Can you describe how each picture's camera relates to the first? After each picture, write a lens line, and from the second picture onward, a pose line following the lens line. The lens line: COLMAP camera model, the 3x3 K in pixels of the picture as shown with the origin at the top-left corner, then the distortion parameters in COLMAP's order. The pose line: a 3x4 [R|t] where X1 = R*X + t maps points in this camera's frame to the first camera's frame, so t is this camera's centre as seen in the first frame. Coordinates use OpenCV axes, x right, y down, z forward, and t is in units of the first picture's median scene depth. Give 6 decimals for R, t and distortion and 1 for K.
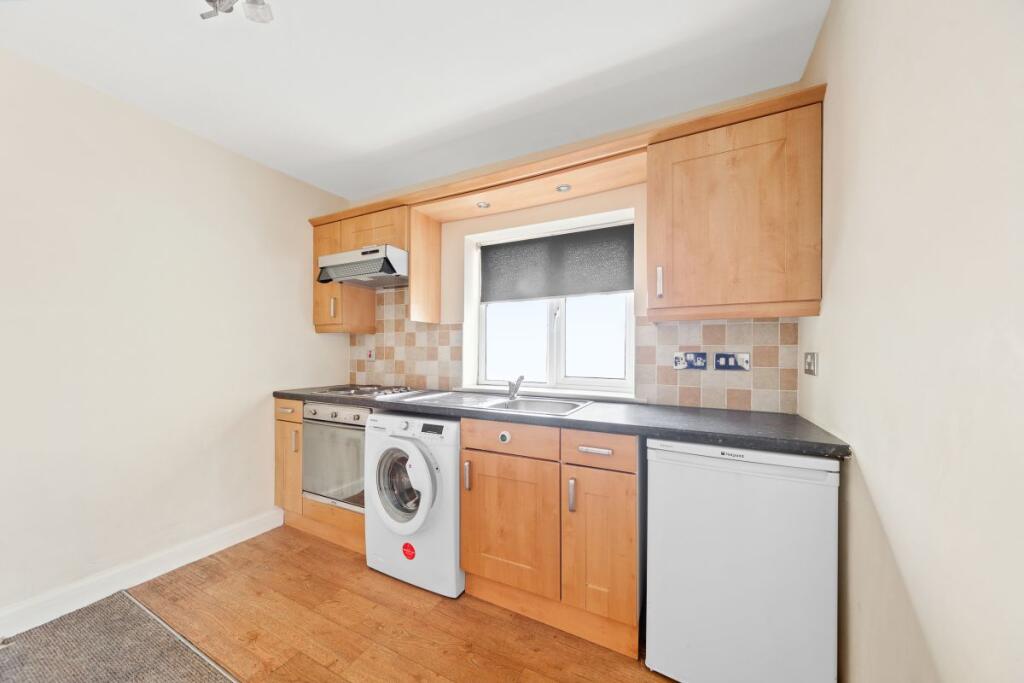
lens RADIAL K [[366.4, 0, 504.3], [0, 366.4, 346.6], [0, 0, 1]] dist [0.000245, 0.000083]
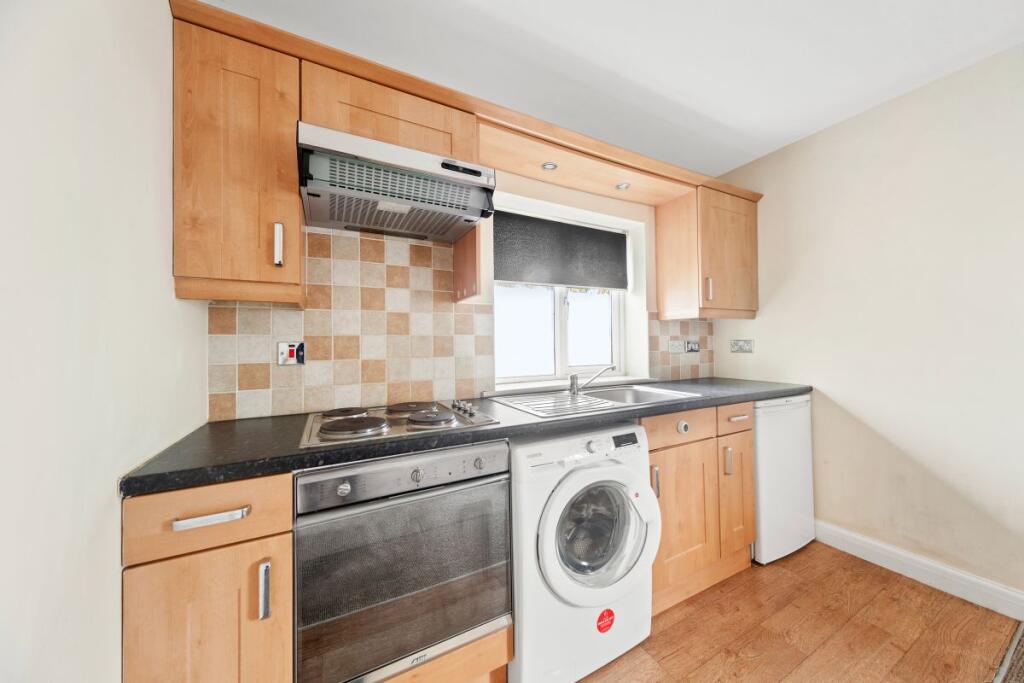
lens RADIAL K [[357.0, 0, 517.1], [0, 357.0, 334.2], [0, 0, 1]] dist [-0.000093, 0.000229]
pose [[0.553732, 0.010507, 0.832628, -0.882176], [0.001463, 0.999907, -0.013591, 0.007999], [-0.832694, 0.008744, 0.553665, 0.704909]]
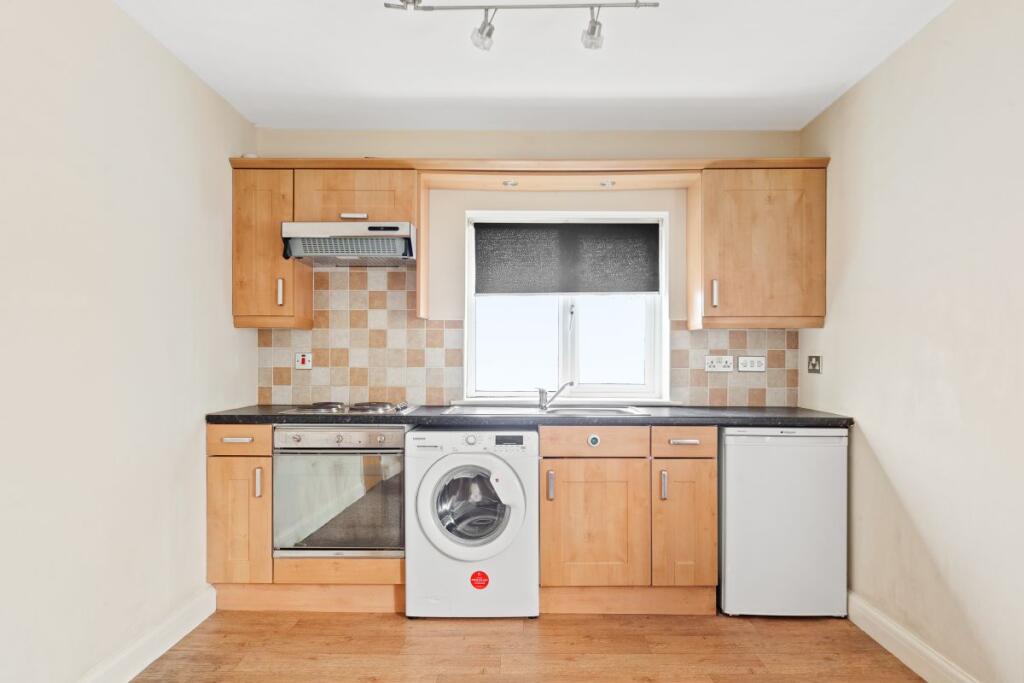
lens RADIAL K [[697.6, 0, 512.0], [0, 697.6, 341.5], [0, 0, 1]] dist [-0.011077, -0.002119]
pose [[0.889710, 0.007309, 0.456467, -0.905740], [-0.005717, 0.999972, -0.004868, -0.012311], [-0.456489, 0.001721, 0.889727, -0.507842]]
